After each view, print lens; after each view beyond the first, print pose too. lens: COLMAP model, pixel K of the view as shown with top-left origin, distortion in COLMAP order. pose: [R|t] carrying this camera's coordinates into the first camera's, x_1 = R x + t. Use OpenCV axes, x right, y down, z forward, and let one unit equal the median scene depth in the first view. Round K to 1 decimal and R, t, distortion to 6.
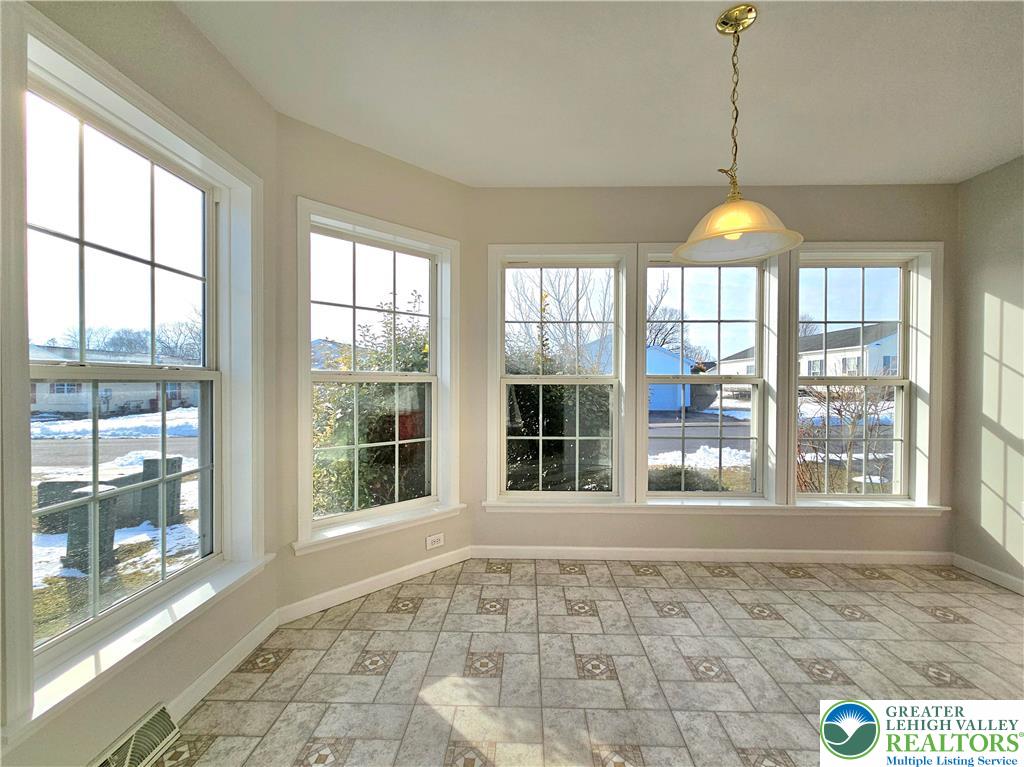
lens RADIAL K [[433.8, 0, 517.1], [0, 433.8, 379.0], [0, 0, 1]] dist [0.001524, 0.000540]
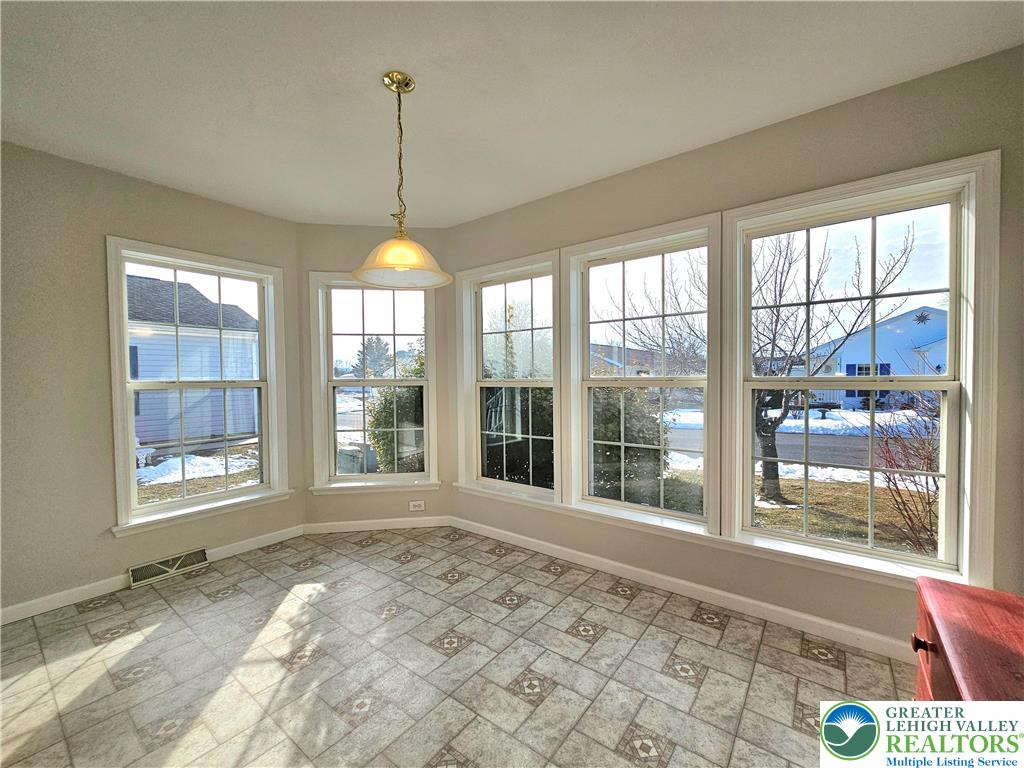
lens RADIAL K [[413.0, 0, 519.2], [0, 413.0, 389.7], [0, 0, 1]] dist [0.000698, -0.000043]
pose [[0.812467, 0.004011, -0.582994, 0.737615], [0.009677, 0.999746, 0.020364, -0.003773], [0.582927, -0.022186, 0.812221, 0.153261]]
